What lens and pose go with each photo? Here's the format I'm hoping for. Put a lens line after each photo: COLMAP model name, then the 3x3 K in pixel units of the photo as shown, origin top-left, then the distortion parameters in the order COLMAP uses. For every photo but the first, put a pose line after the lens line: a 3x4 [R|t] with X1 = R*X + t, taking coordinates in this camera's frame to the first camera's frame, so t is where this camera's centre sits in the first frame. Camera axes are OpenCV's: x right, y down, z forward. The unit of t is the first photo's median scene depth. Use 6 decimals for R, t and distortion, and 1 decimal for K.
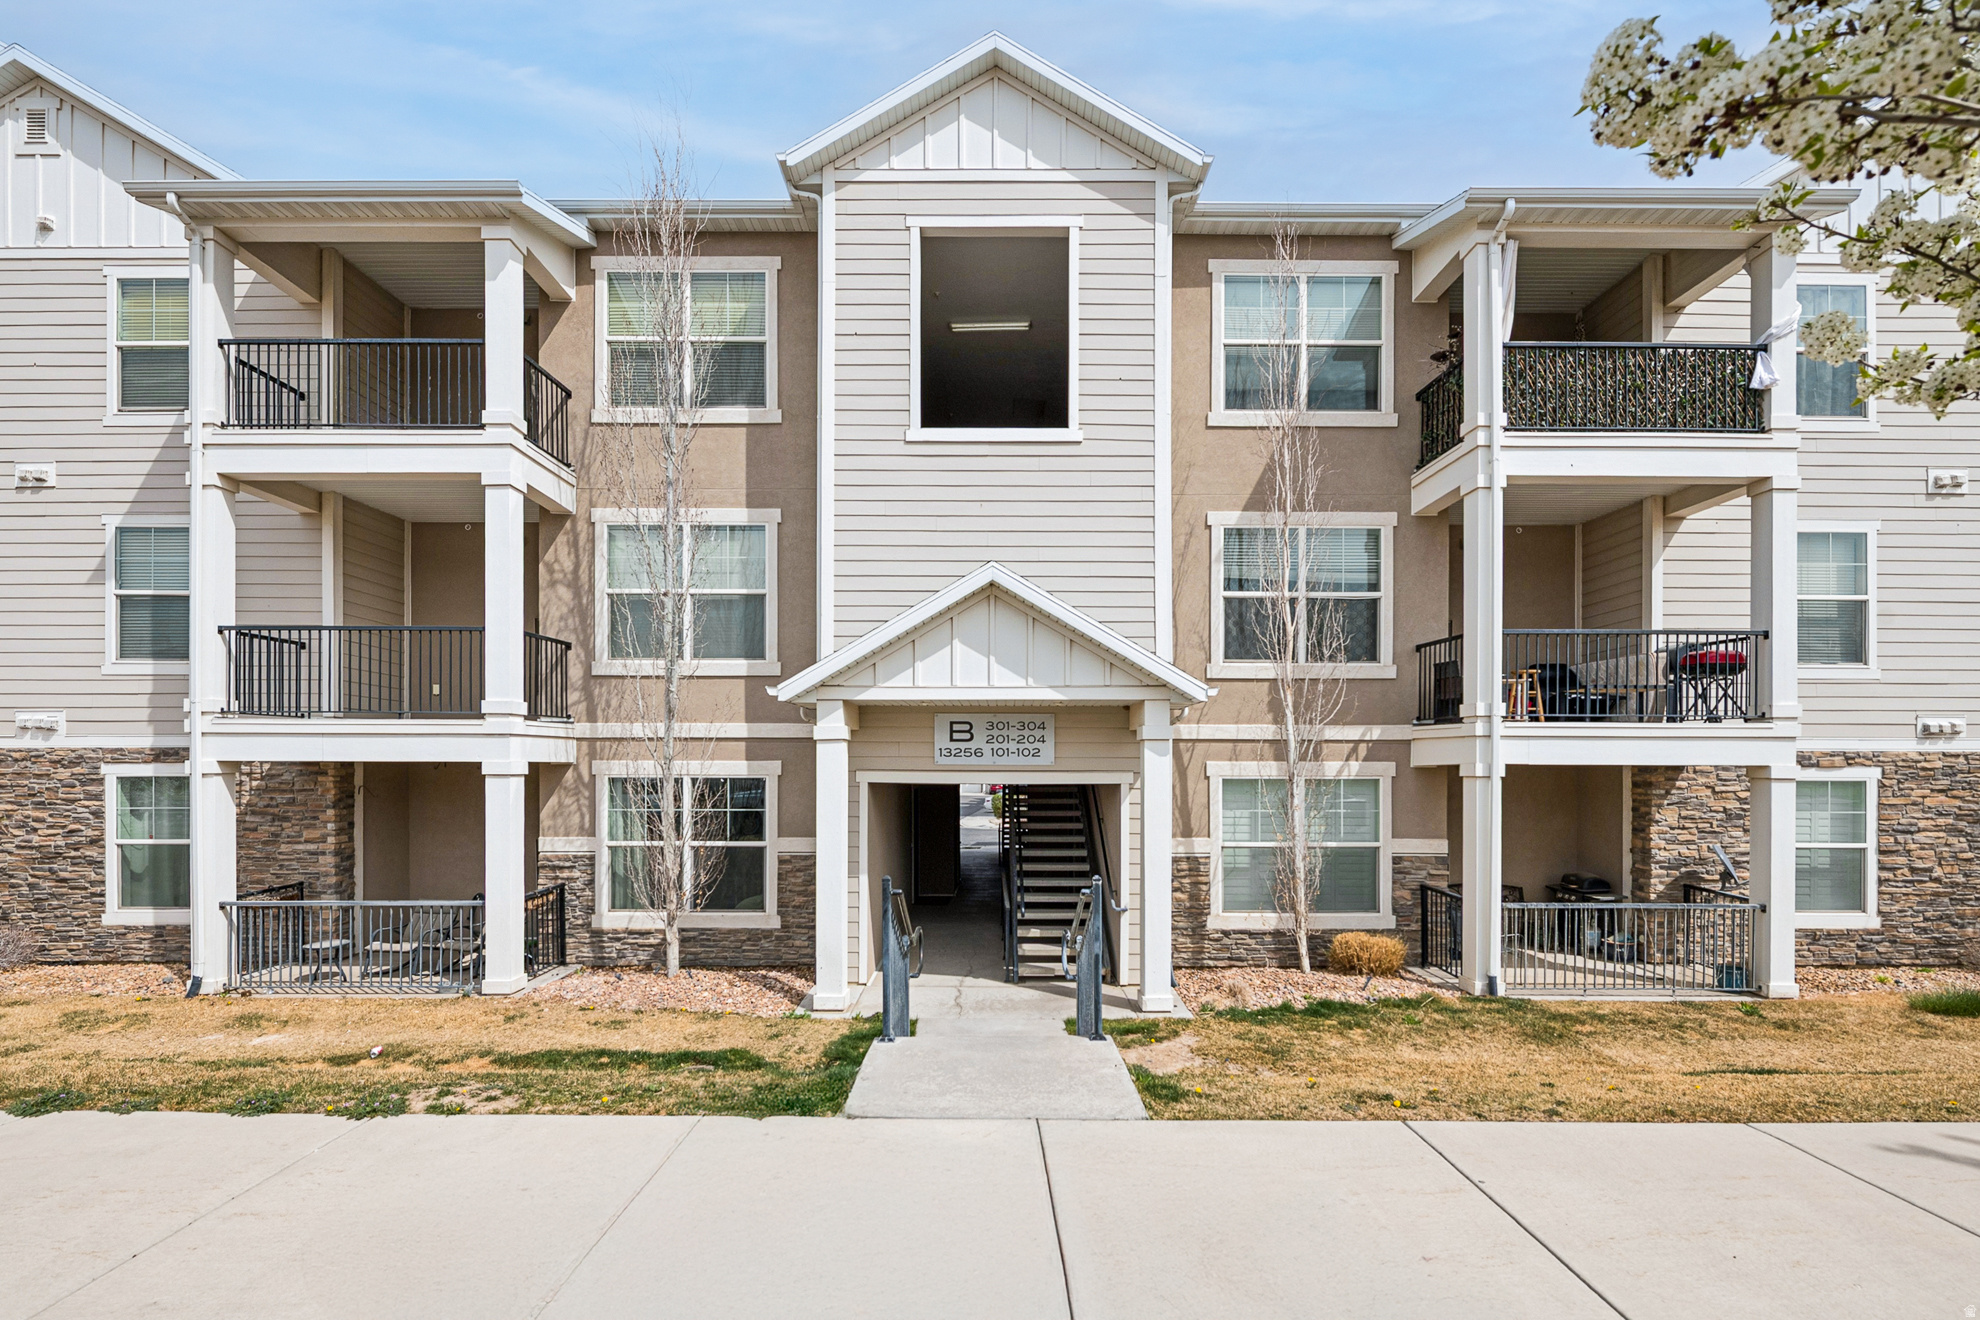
lens RADIAL K [[812.4, 0, 987.7], [0, 812.4, 773.1], [0, 0, 1]] dist [-0.001856, -0.000296]
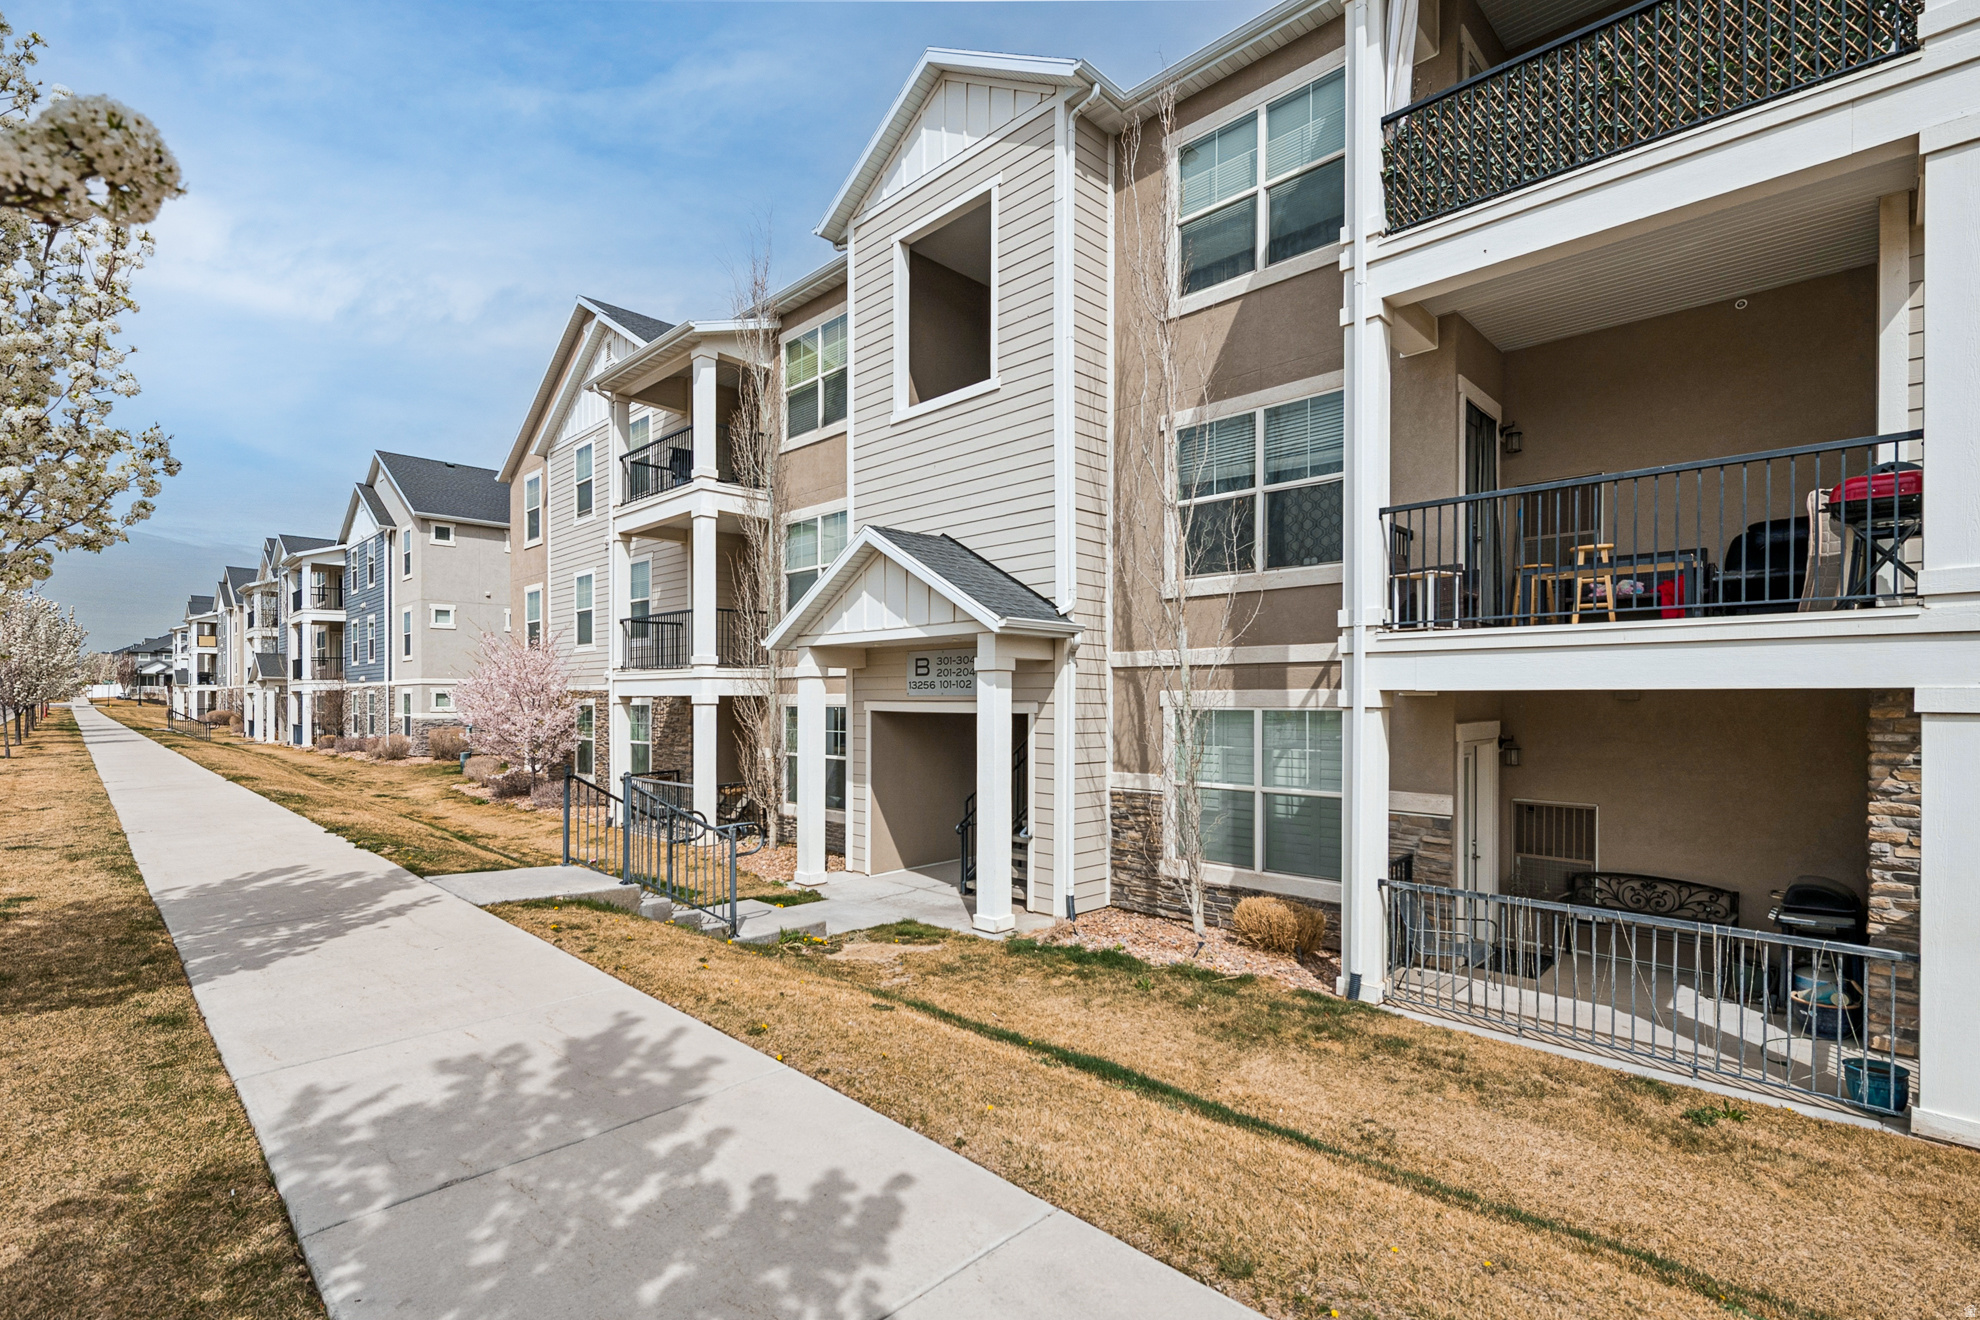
lens RADIAL K [[886.5, 0, 990.6], [0, 886.5, 703.2], [0, 0, 1]] dist [0.003212, 0.000067]
pose [[0.716883, 0.000116, -0.697194, 0.906179], [-0.002144, 0.999996, -0.002039, 0.002614], [0.697190, 0.002956, 0.716880, 0.168746]]
